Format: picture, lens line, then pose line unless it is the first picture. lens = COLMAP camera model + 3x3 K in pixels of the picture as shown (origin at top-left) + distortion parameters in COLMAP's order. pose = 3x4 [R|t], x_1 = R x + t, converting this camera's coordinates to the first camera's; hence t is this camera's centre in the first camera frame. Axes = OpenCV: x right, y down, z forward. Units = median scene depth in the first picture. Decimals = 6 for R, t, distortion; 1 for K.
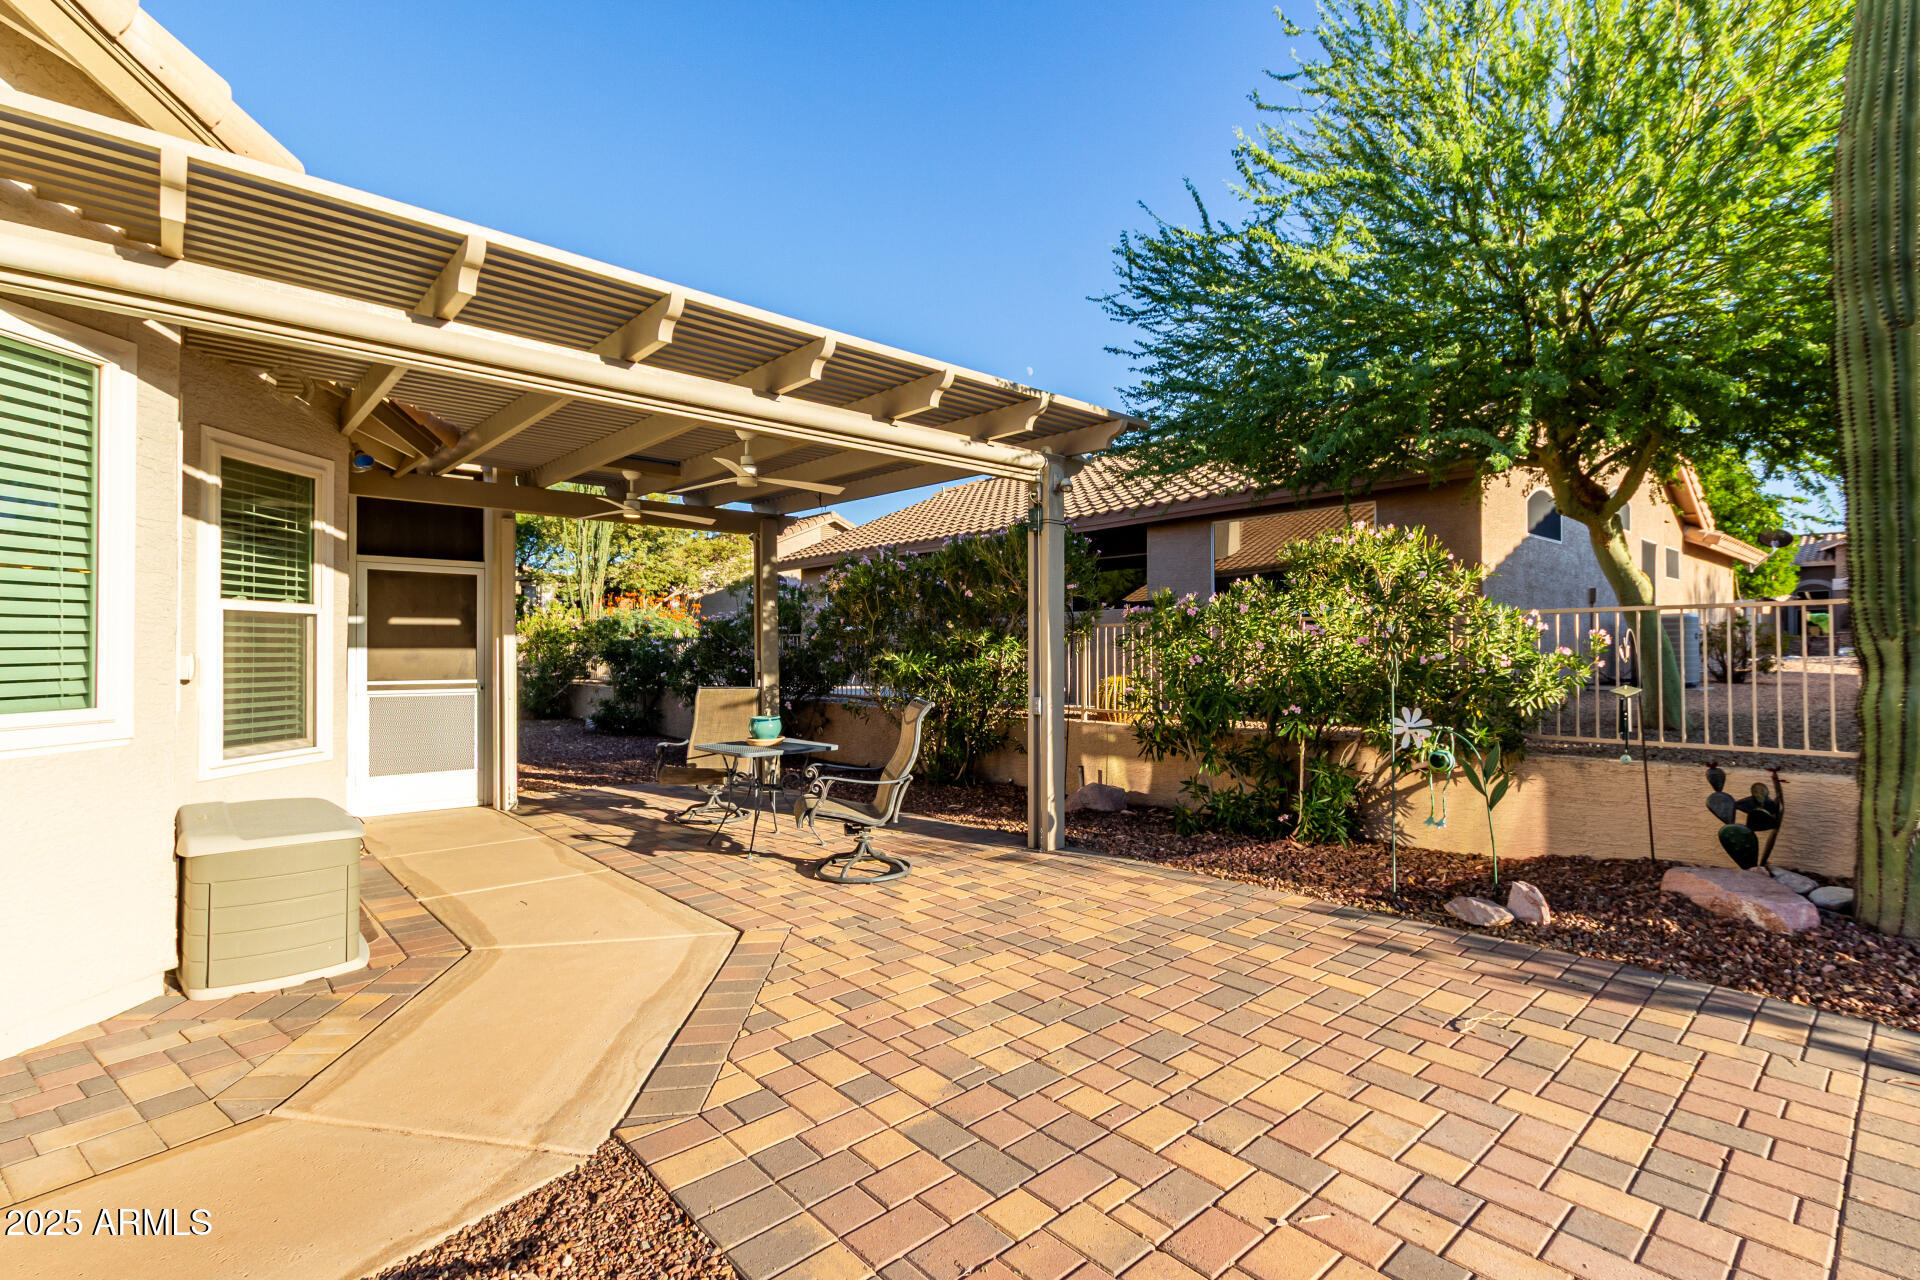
lens RADIAL K [[891.2, 0, 963.0], [0, 891.2, 634.1], [0, 0, 1]] dist [0.001034, 0.000223]
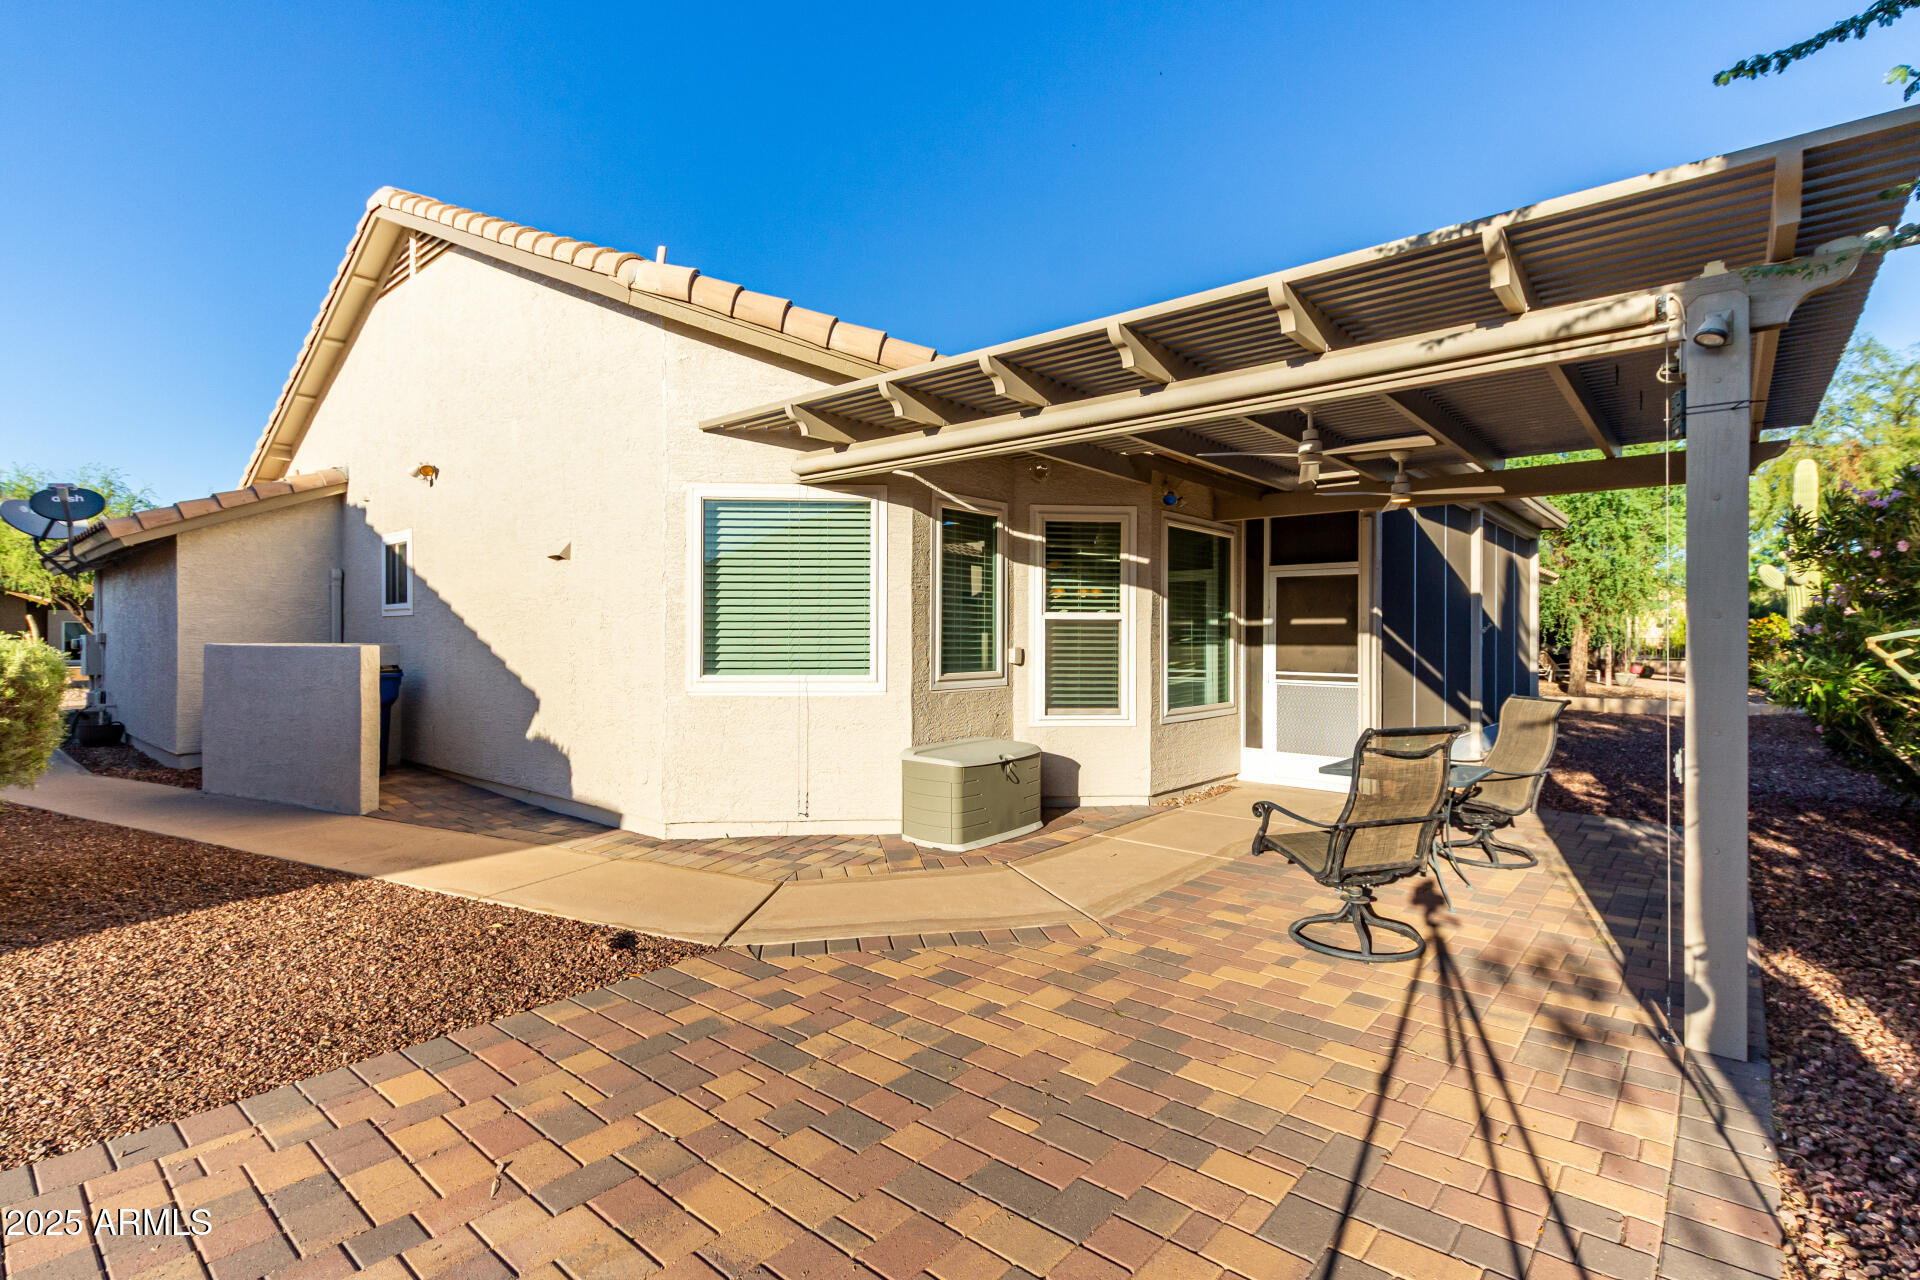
lens RADIAL K [[891.2, 0, 963.0], [0, 891.2, 634.1], [0, 0, 1]] dist [0.001034, 0.000223]
pose [[0.132540, -0.002165, -0.991175, 0.872247], [0.011289, 0.999936, -0.000675, -0.003957], [0.991113, -0.011100, 0.132556, 0.808964]]
